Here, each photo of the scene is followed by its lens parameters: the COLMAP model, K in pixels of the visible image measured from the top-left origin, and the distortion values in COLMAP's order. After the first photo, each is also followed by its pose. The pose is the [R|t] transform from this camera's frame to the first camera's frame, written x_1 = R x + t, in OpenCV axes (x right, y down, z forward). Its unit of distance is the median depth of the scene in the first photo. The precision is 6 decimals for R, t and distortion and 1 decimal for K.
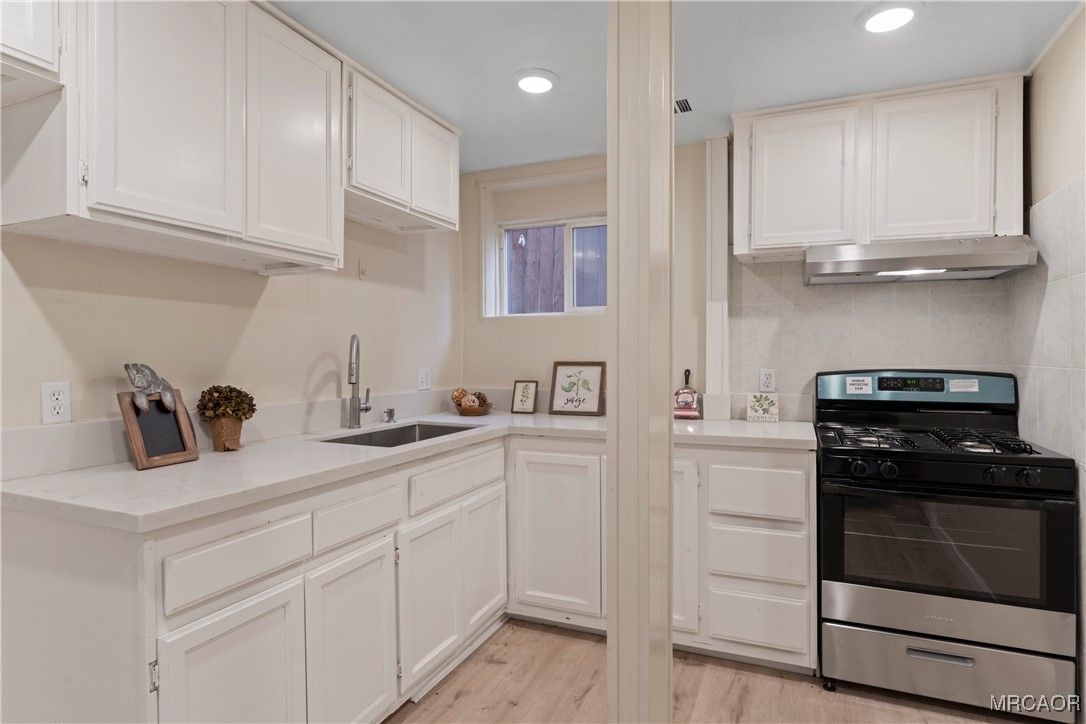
lens RADIAL K [[587.7, 0, 543.0], [0, 587.7, 362.0], [0, 0, 1]] dist [-0.001545, -0.000256]
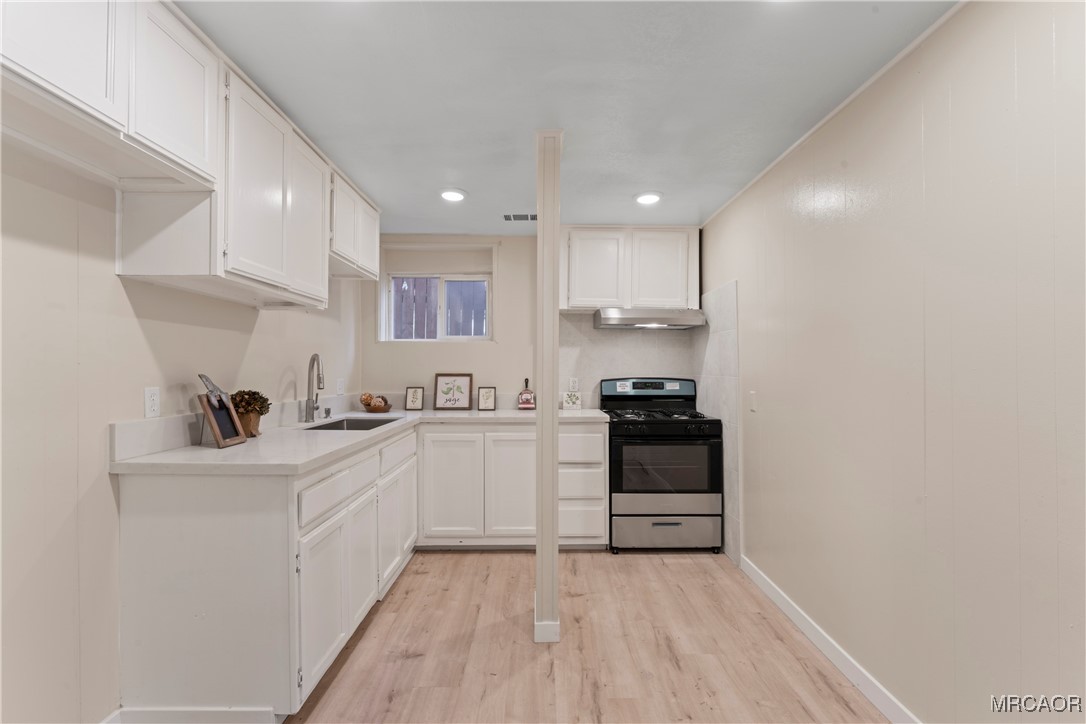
lens RADIAL K [[487.8, 0, 544.0], [0, 487.8, 374.7], [0, 0, 1]] dist [0.000533, 0.000004]
pose [[0.915702, -0.001109, 0.401857, -0.300296], [0.001469, 0.999999, -0.000588, 0.004294], [-0.401856, 0.001128, 0.915702, -0.275651]]
